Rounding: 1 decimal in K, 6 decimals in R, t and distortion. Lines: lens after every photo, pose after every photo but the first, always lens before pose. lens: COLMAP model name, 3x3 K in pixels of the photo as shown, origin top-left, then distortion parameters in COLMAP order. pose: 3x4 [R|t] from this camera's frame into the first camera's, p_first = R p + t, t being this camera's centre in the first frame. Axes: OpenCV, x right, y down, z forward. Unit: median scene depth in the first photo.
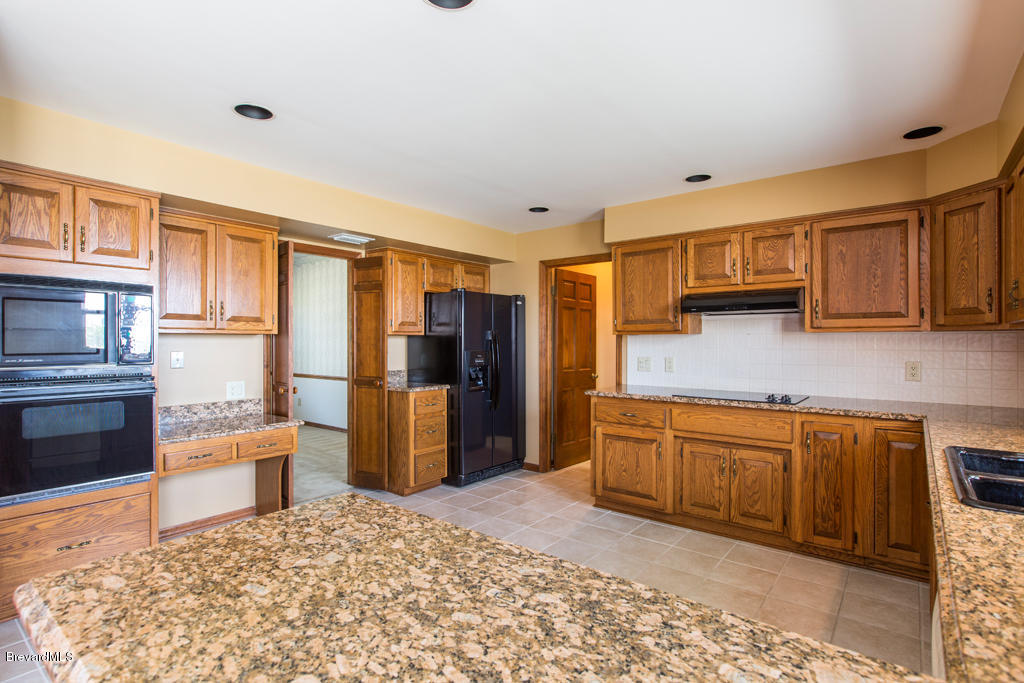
lens RADIAL K [[494.9, 0, 511.8], [0, 494.9, 342.5], [0, 0, 1]] dist [-0.016494, -0.000313]
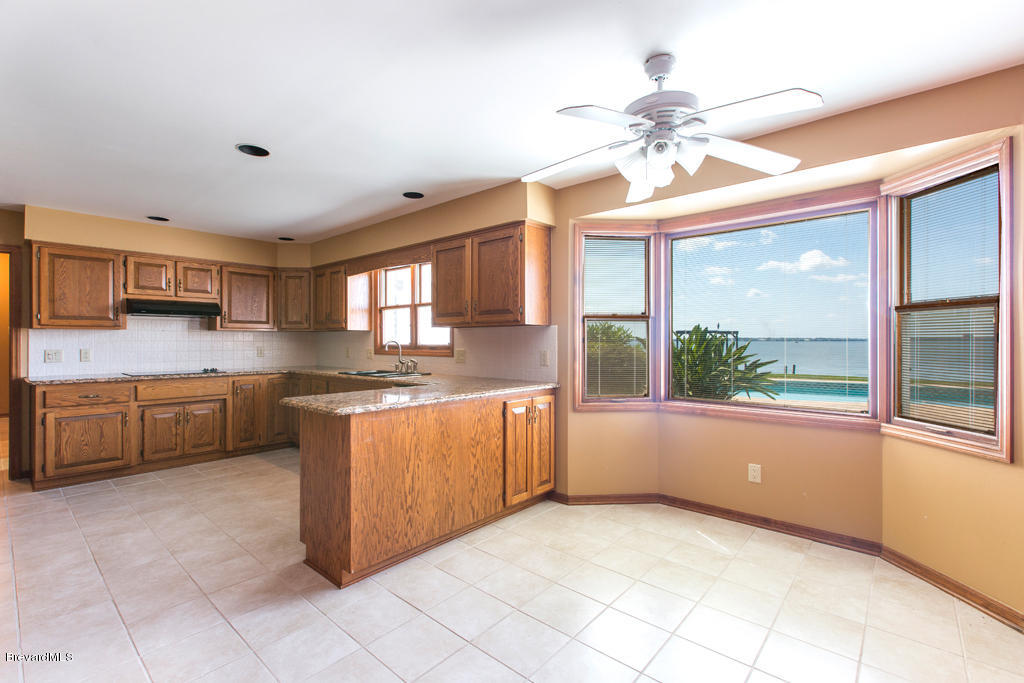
lens RADIAL K [[457.3, 0, 512.1], [0, 457.3, 342.8], [0, 0, 1]] dist [0.008283, 0.000353]
pose [[0.036578, 0.000203, 0.999331, -0.868026], [0.007705, 0.999970, -0.000486, 0.027697], [-0.999301, 0.007718, 0.036576, -0.053956]]
